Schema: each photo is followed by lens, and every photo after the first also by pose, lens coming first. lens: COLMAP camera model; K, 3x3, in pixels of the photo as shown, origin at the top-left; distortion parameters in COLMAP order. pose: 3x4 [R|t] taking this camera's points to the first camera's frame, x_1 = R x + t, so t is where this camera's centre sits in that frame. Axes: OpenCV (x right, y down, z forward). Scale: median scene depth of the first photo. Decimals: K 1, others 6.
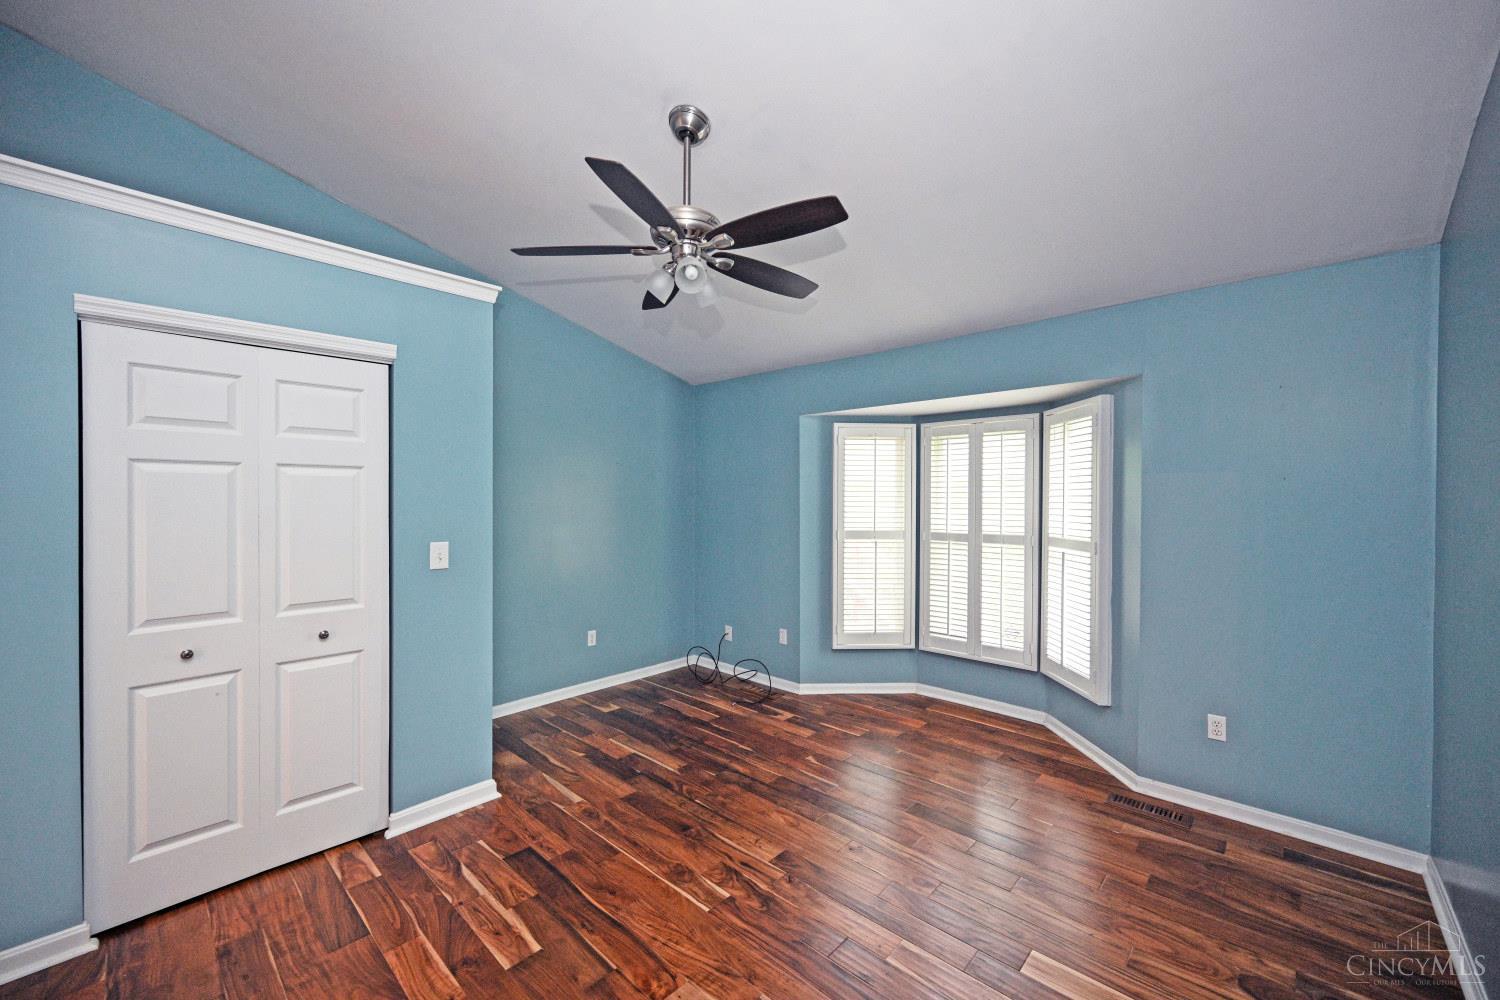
lens RADIAL K [[590.4, 0, 748.3], [0, 590.4, 497.9], [0, 0, 1]] dist [-0.000123, -0.000012]
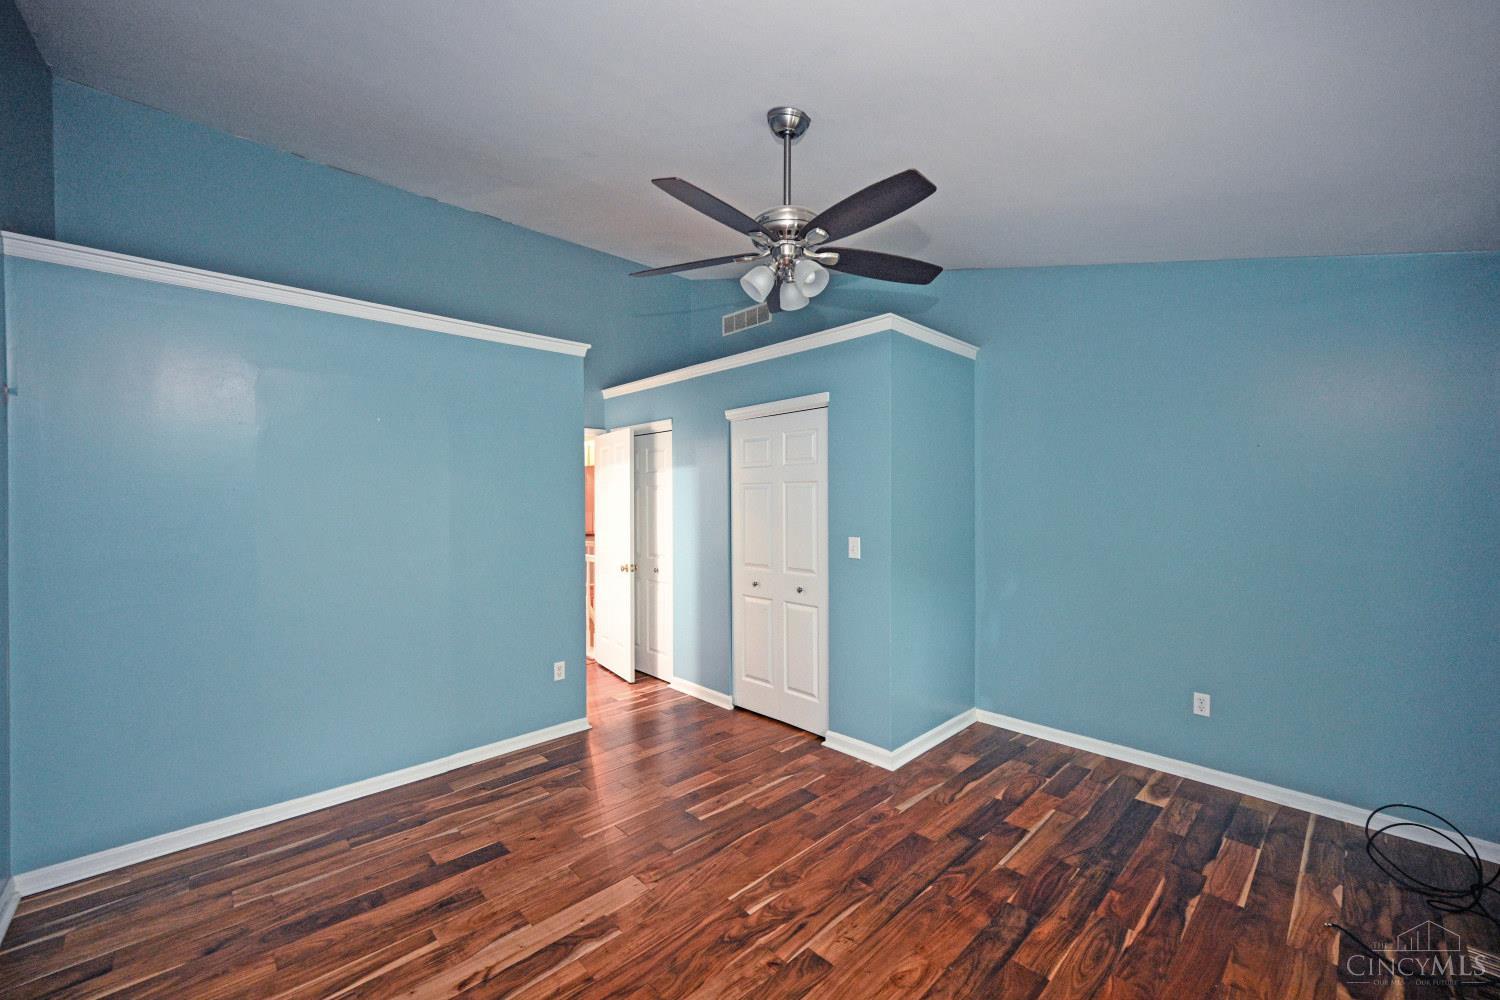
lens RADIAL K [[590.4, 0, 748.3], [0, 590.4, 497.9], [0, 0, 1]] dist [-0.000123, -0.000012]
pose [[-0.055110, -0.004821, -0.998469, 0.750848], [0.002644, 0.999984, -0.004974, -0.003110], [0.998477, -0.002914, -0.055097, 0.842384]]
